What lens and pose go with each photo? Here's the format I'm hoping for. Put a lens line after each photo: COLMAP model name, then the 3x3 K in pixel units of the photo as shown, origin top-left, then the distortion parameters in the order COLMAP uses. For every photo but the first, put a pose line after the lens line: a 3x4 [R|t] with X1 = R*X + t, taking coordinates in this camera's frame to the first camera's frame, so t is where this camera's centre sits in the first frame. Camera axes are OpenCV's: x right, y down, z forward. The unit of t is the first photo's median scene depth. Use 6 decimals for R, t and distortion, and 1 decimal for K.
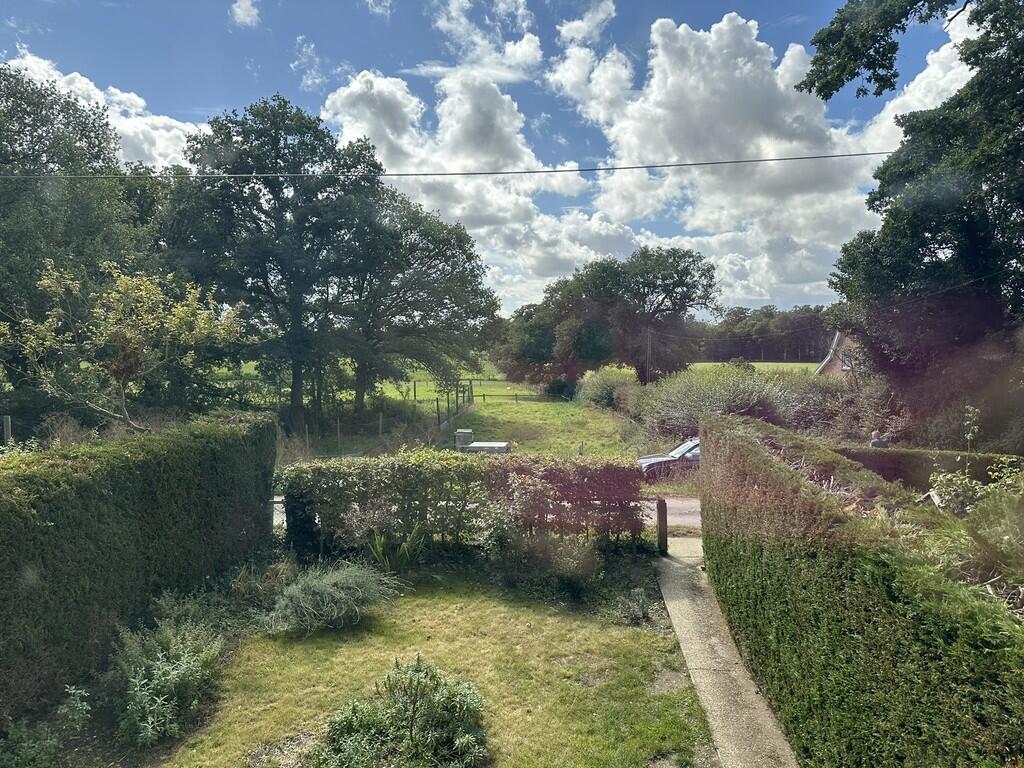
lens RADIAL K [[730.9, 0, 512.0], [0, 730.9, 384.0], [0, 0, 1]] dist [0.091467, -0.114306]
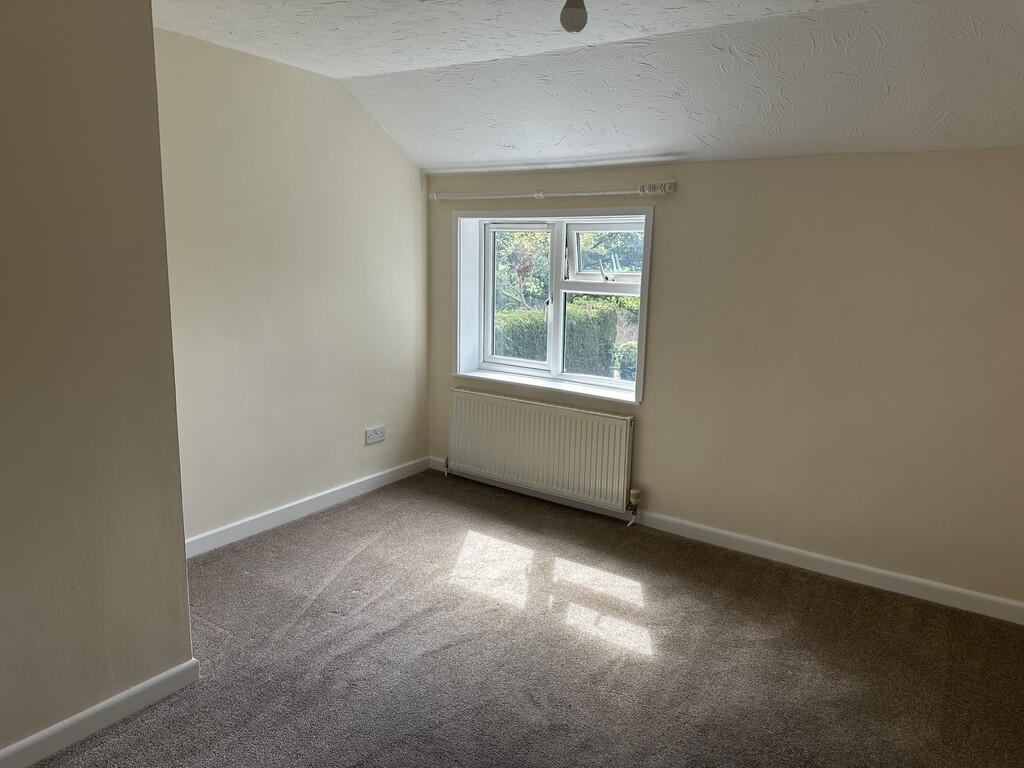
lens RADIAL K [[730.9, 0, 512.0], [0, 730.9, 384.0], [0, 0, 1]] dist [0.091467, -0.114306]
pose [[0.874671, 0.098196, -0.474666, 0.193055], [-0.040170, 0.990581, 0.130904, 0.018035], [0.483049, -0.095431, 0.870377, -0.338848]]
